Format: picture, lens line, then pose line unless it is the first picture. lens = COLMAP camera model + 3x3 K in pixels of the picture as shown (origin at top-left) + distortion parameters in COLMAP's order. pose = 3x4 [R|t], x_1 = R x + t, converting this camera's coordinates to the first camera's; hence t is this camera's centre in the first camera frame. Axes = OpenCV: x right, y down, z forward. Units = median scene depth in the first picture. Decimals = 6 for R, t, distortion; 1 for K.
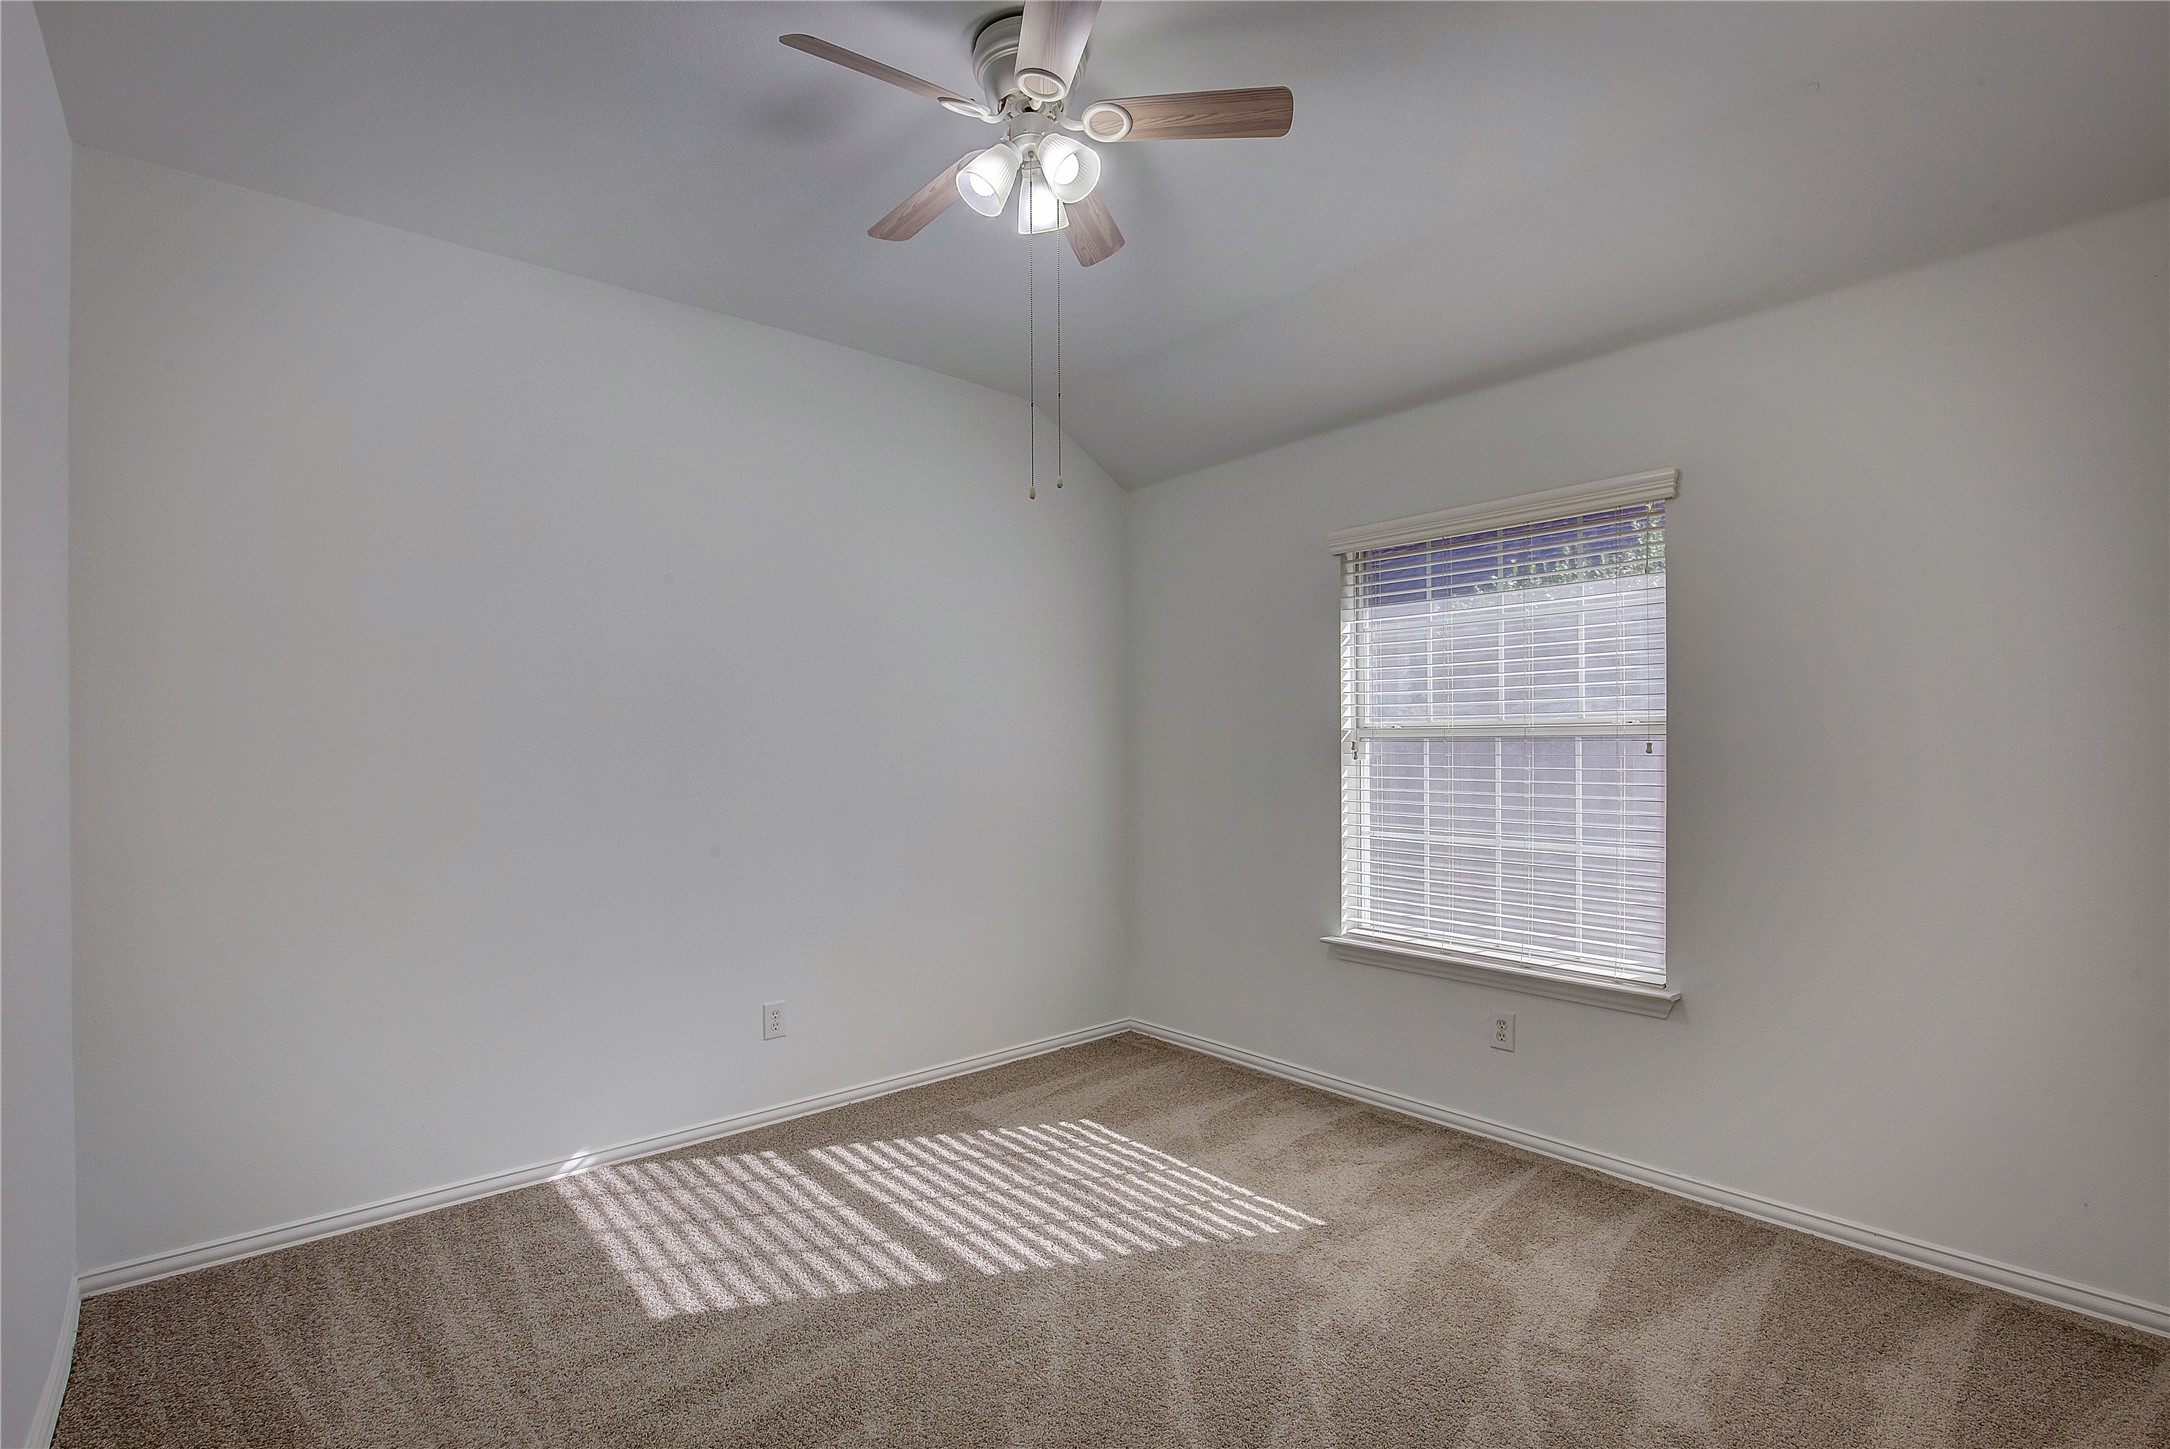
lens RADIAL K [[1007.6, 0, 1085.9], [0, 1007.6, 737.3], [0, 0, 1]] dist [-0.034891, 0.007424]
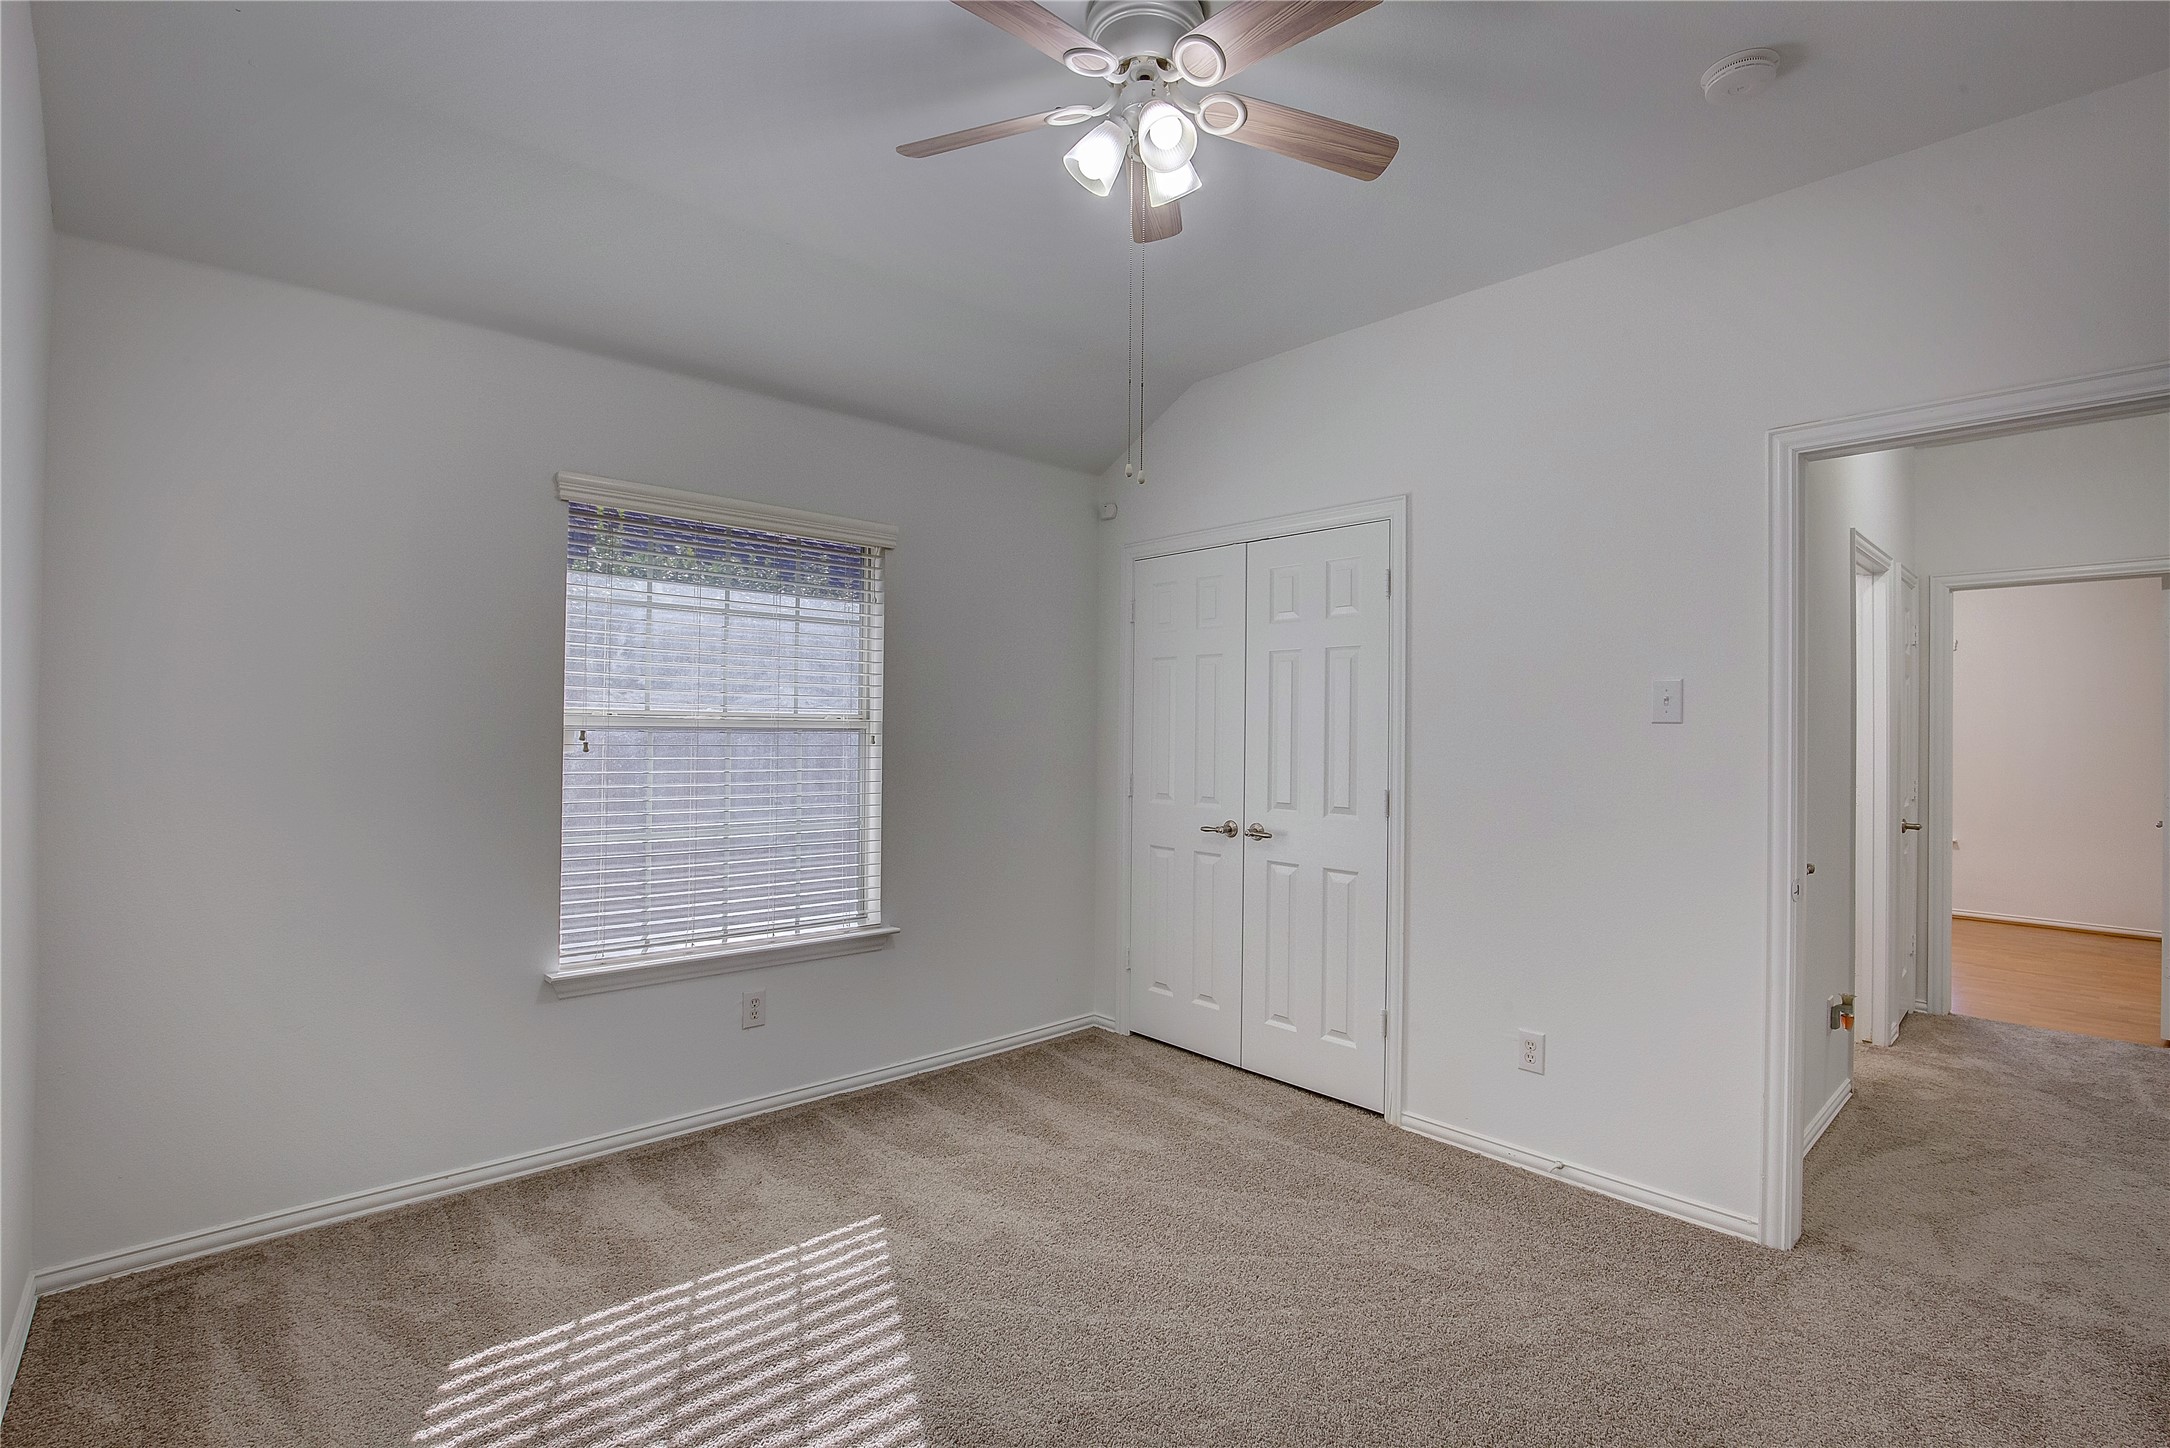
lens RADIAL K [[1007.6, 0, 1084.7], [0, 1007.6, 720.7], [0, 0, 1]] dist [-0.034891, 0.007424]
pose [[-0.033109, 0.011770, 0.999382, -0.668242], [-0.021945, 0.999681, -0.012501, -0.003722], [-0.999211, -0.022346, -0.032840, 0.716729]]
